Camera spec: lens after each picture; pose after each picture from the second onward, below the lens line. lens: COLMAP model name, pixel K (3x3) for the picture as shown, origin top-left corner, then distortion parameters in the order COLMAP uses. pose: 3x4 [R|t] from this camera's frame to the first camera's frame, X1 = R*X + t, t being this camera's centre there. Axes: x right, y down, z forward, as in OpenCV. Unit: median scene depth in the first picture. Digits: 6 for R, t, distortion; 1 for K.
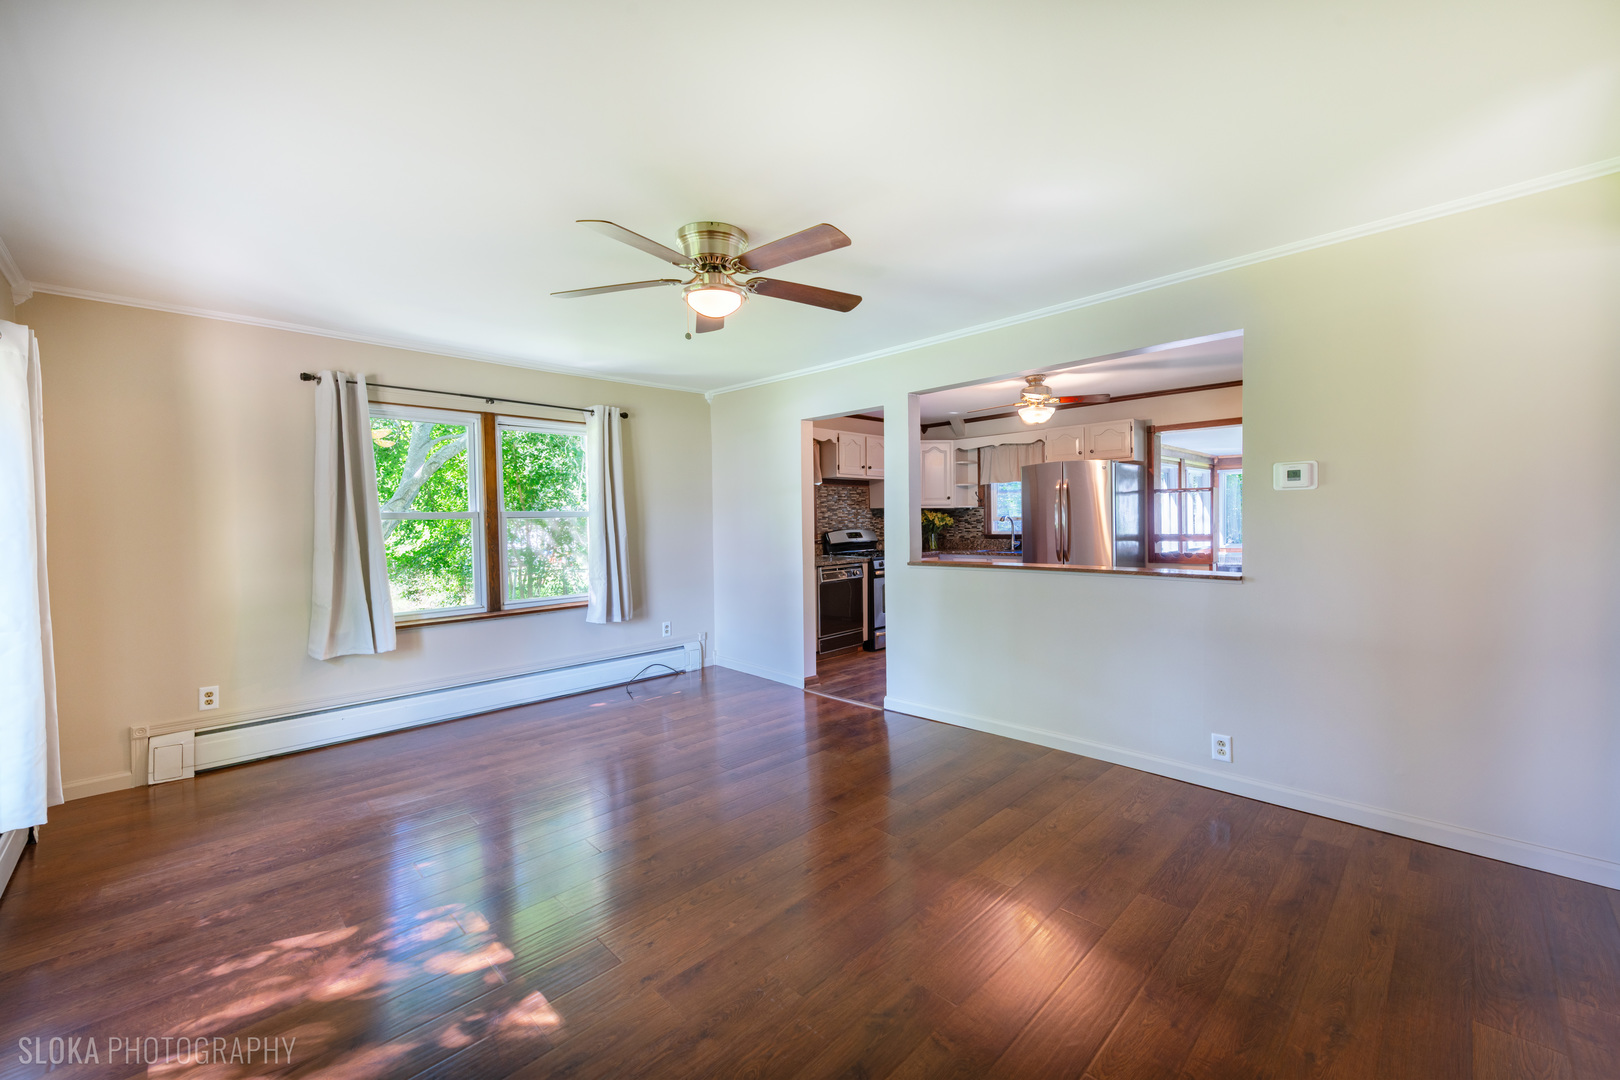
lens RADIAL K [[645.4, 0, 824.6], [0, 645.4, 544.1], [0, 0, 1]] dist [0.006454, -0.000831]
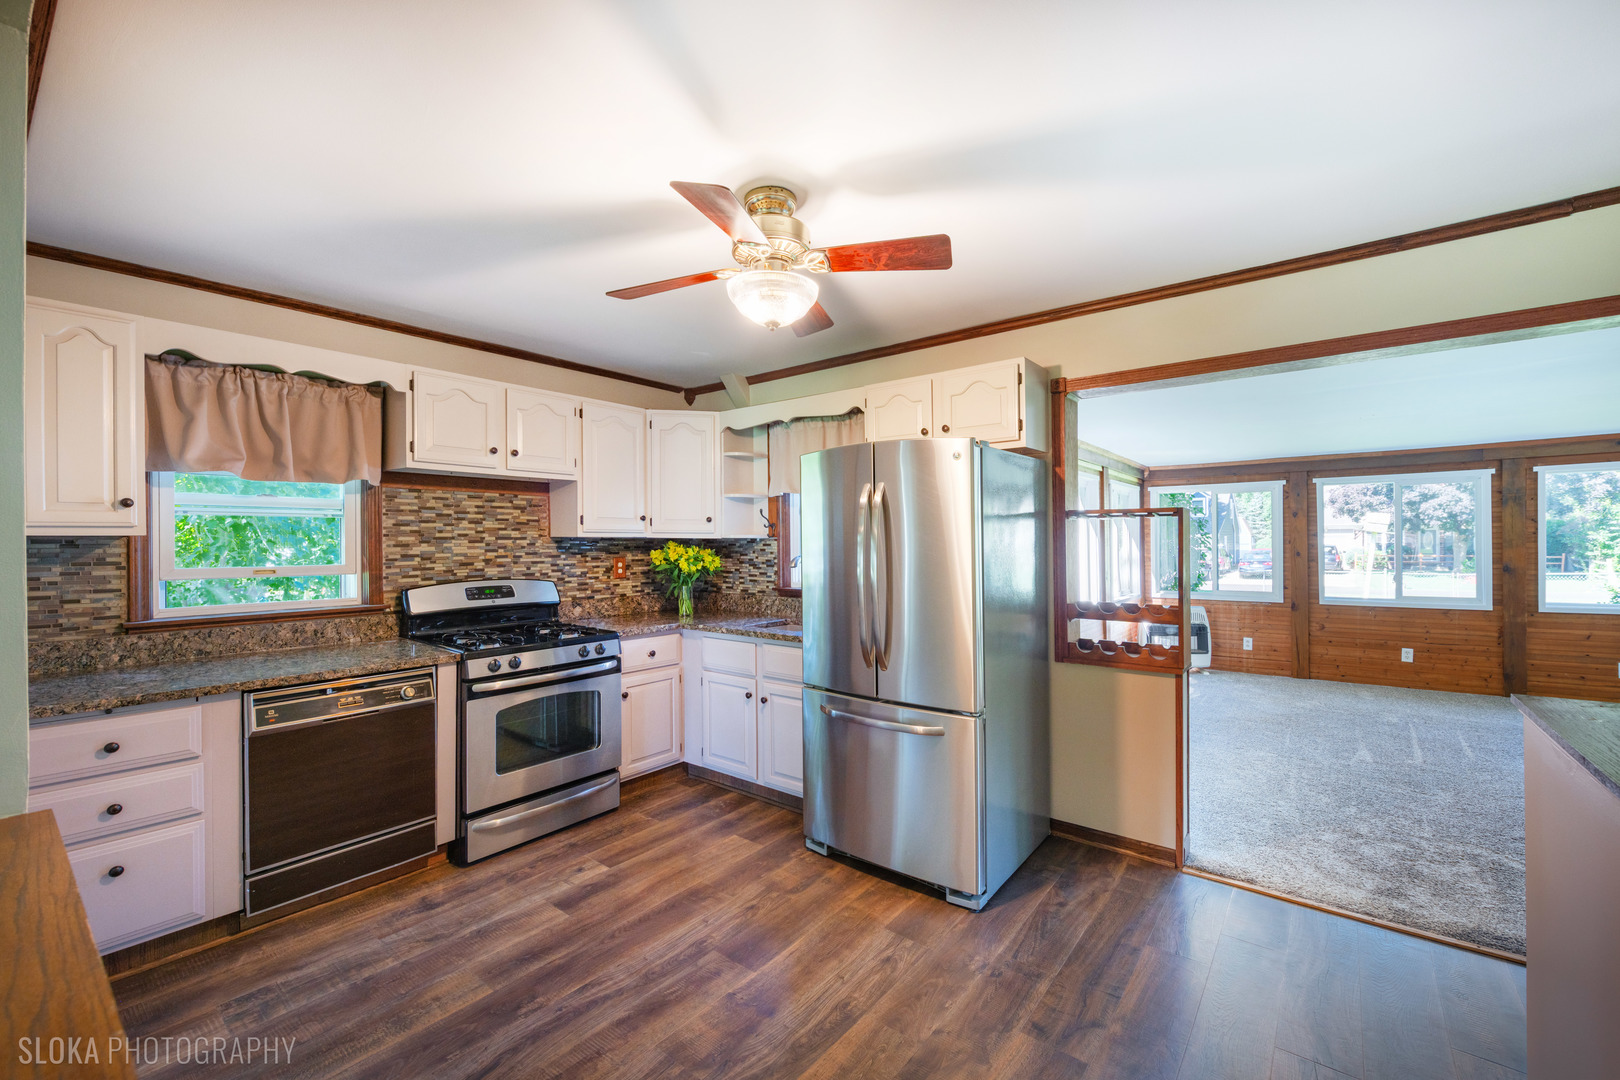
lens RADIAL K [[645.4, 0, 859.1], [0, 645.4, 546.1], [0, 0, 1]] dist [0.006454, -0.000831]
pose [[0.987422, 0.011876, 0.157661, 0.270094], [-0.006502, 0.999381, -0.034562, -0.037552], [-0.157974, 0.033102, 0.986888, 0.525908]]
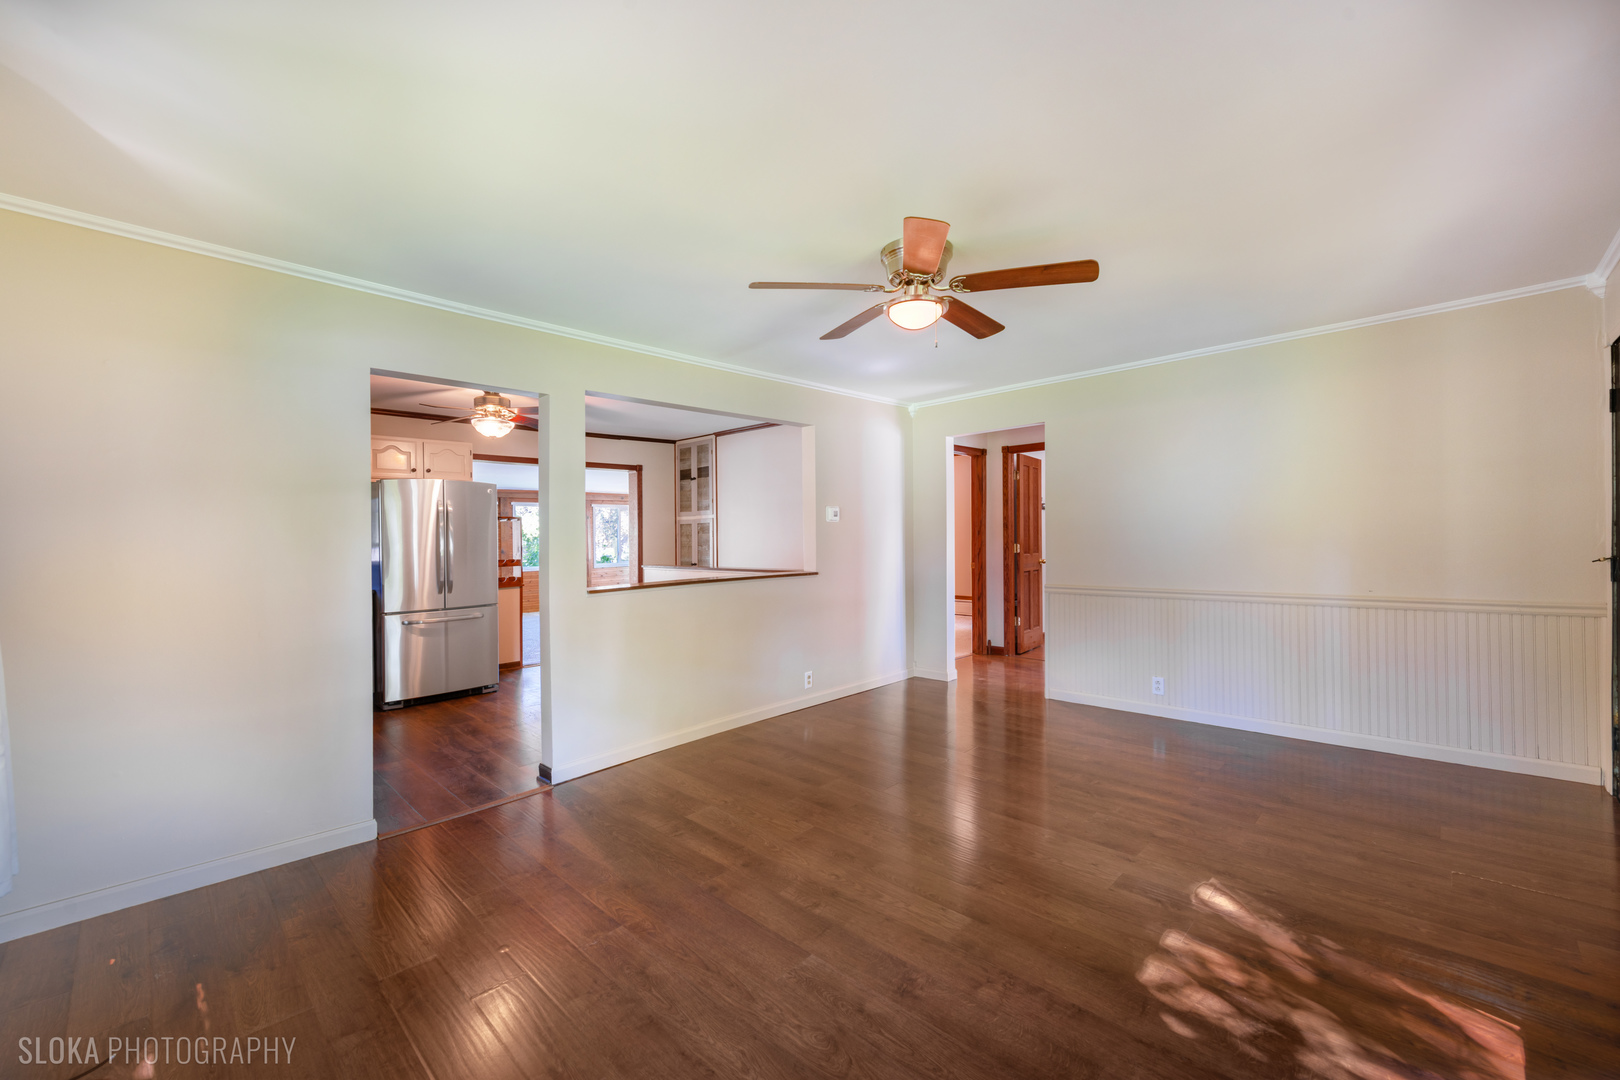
lens RADIAL K [[645.4, 0, 813.8], [0, 645.4, 535.9], [0, 0, 1]] dist [0.006454, -0.000831]
pose [[-0.023225, 0.015748, 0.999606, -0.485461], [0.061066, 0.998031, -0.014304, -0.008716], [-0.997864, 0.060709, -0.024141, 0.484714]]
